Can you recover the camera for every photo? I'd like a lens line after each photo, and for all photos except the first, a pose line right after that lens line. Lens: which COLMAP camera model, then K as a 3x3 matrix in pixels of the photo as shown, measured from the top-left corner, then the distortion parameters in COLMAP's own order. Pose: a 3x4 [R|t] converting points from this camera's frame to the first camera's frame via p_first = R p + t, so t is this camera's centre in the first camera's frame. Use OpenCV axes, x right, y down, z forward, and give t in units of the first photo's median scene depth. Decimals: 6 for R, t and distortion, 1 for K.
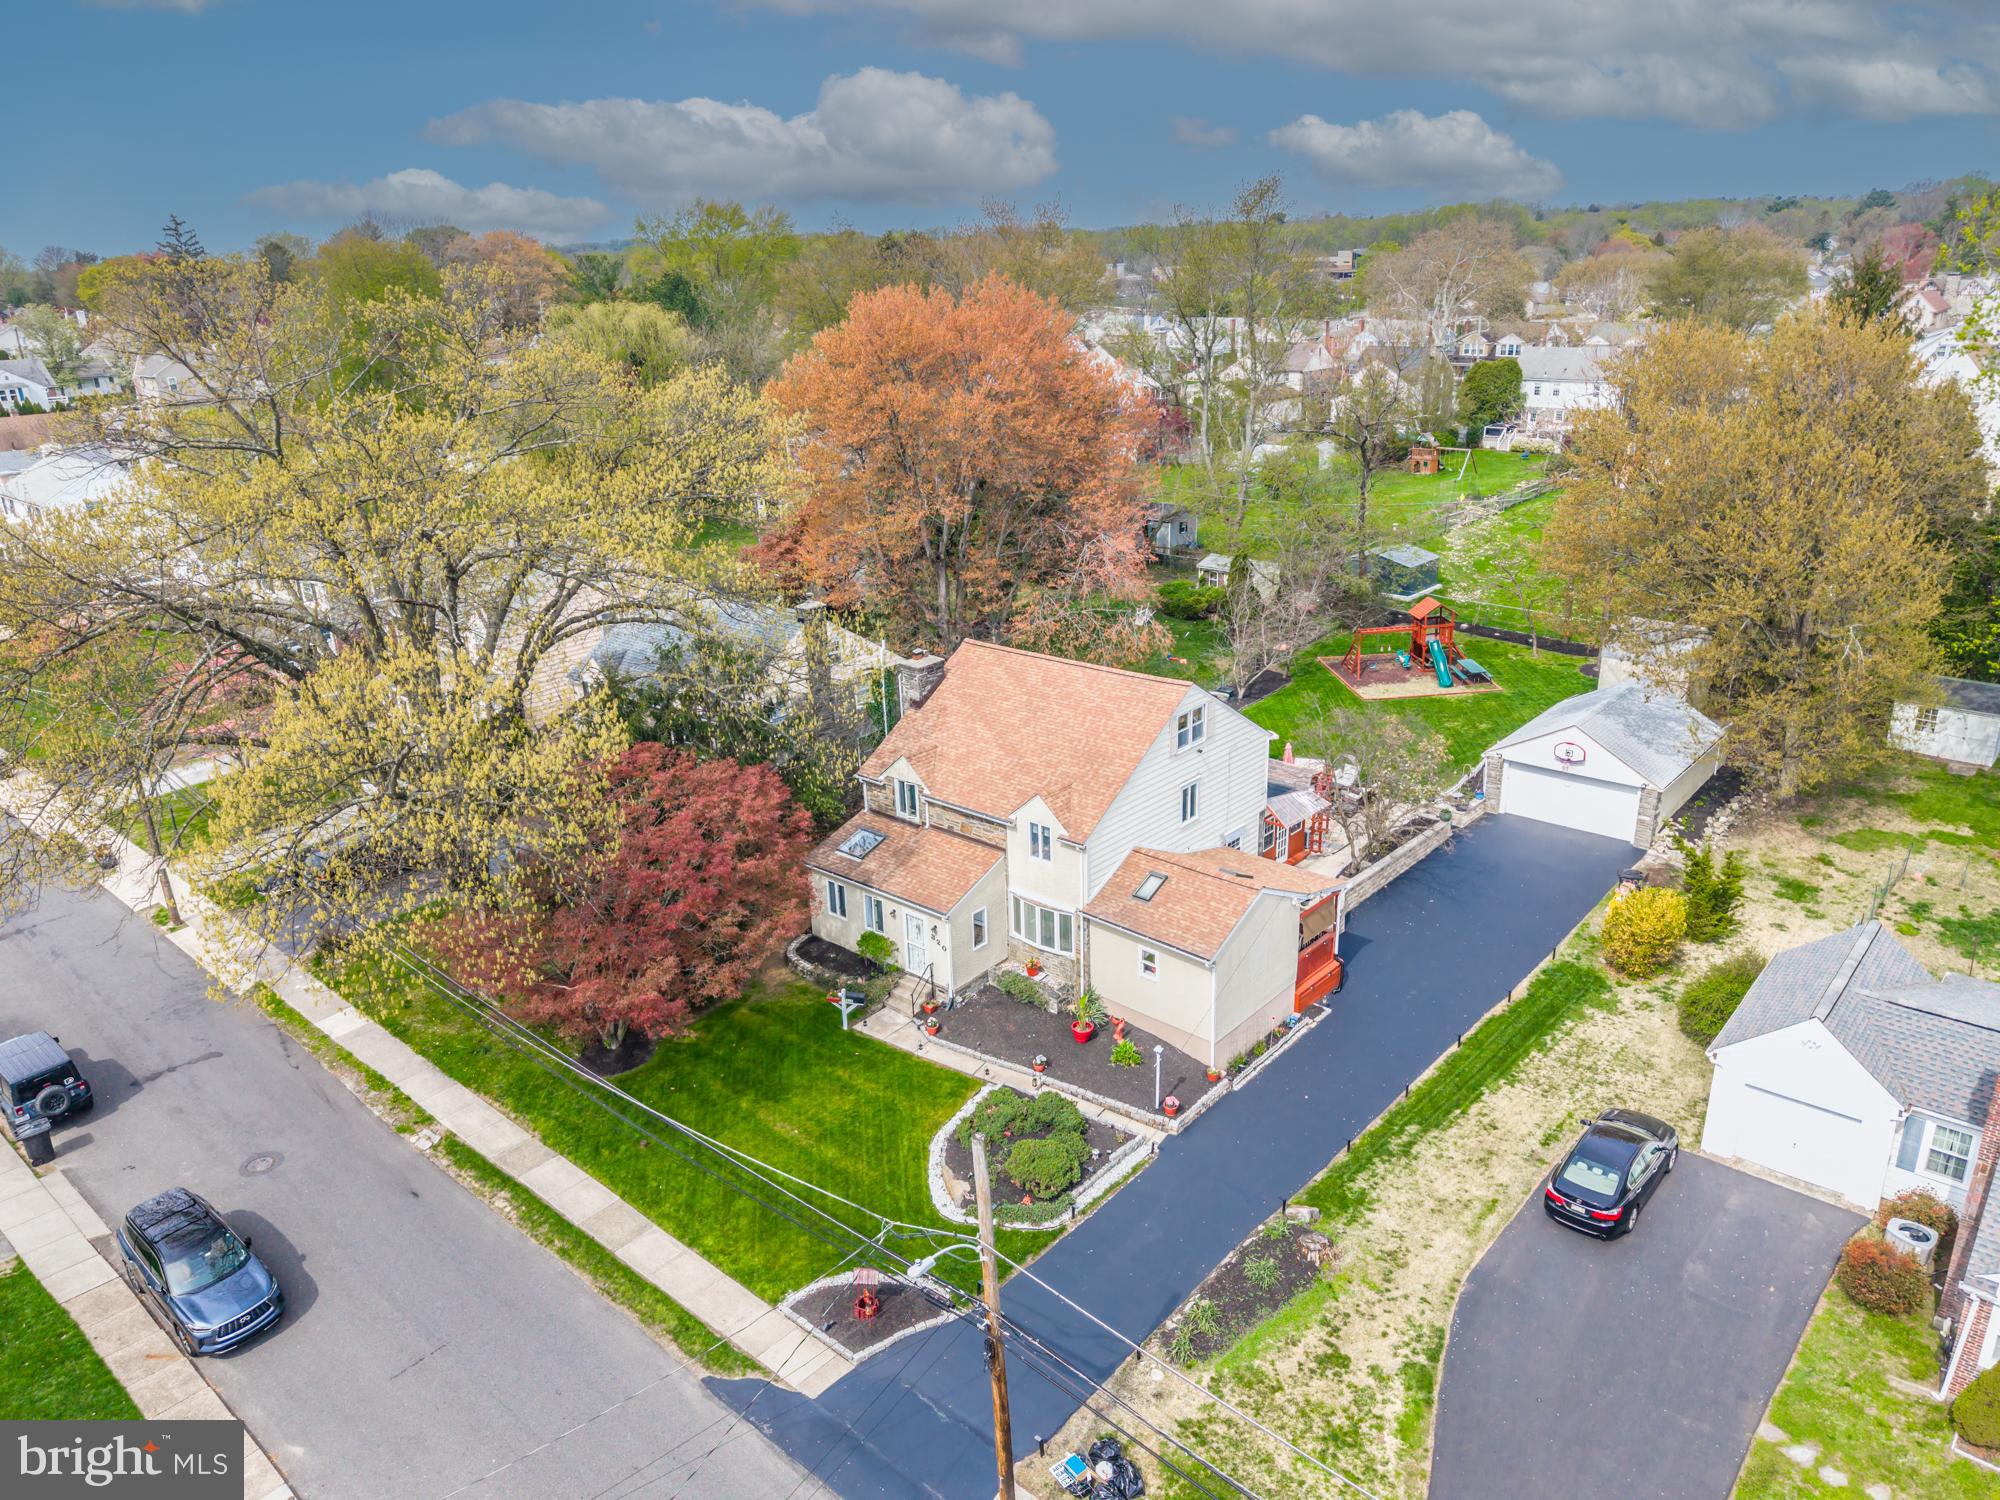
lens RADIAL K [[1417.6, 0, 999.9], [0, 1417.6, 700.2], [0, 0, 1]] dist [0.012215, -0.006728]
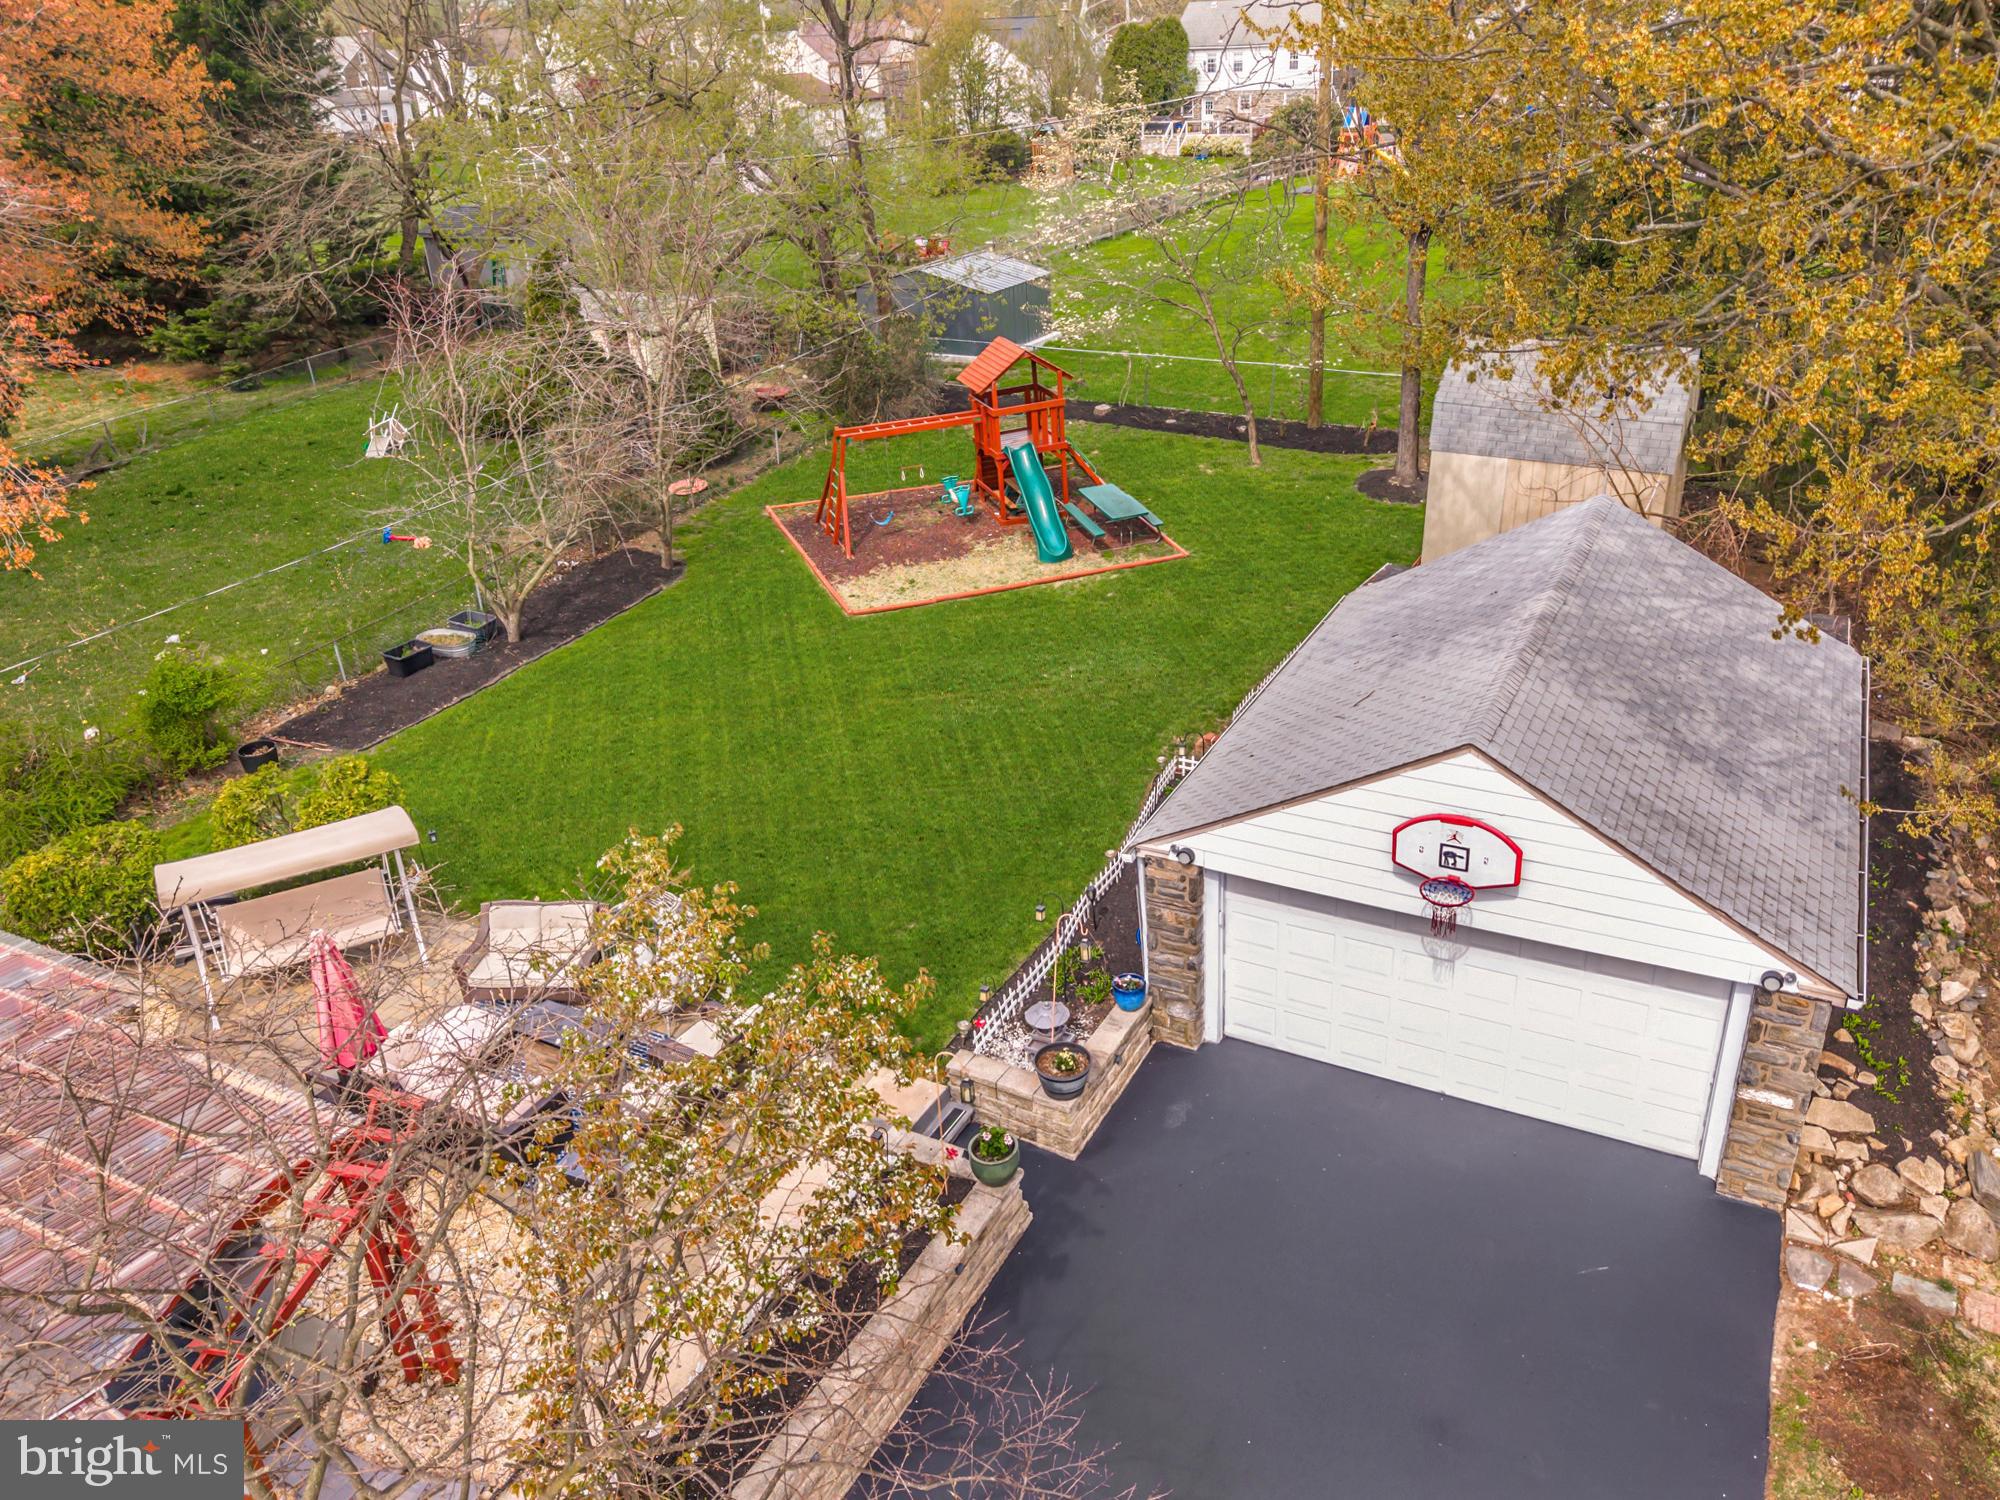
lens RADIAL K [[1459.7, 0, 1006.2], [0, 1459.7, 683.3], [0, 0, 1]] dist [0.025086, -0.005880]
pose [[0.974263, -0.110163, 0.196660, 0.353552], [0.089712, 0.989869, 0.110054, -0.035084], [-0.206792, -0.089579, 0.974275, 0.978957]]
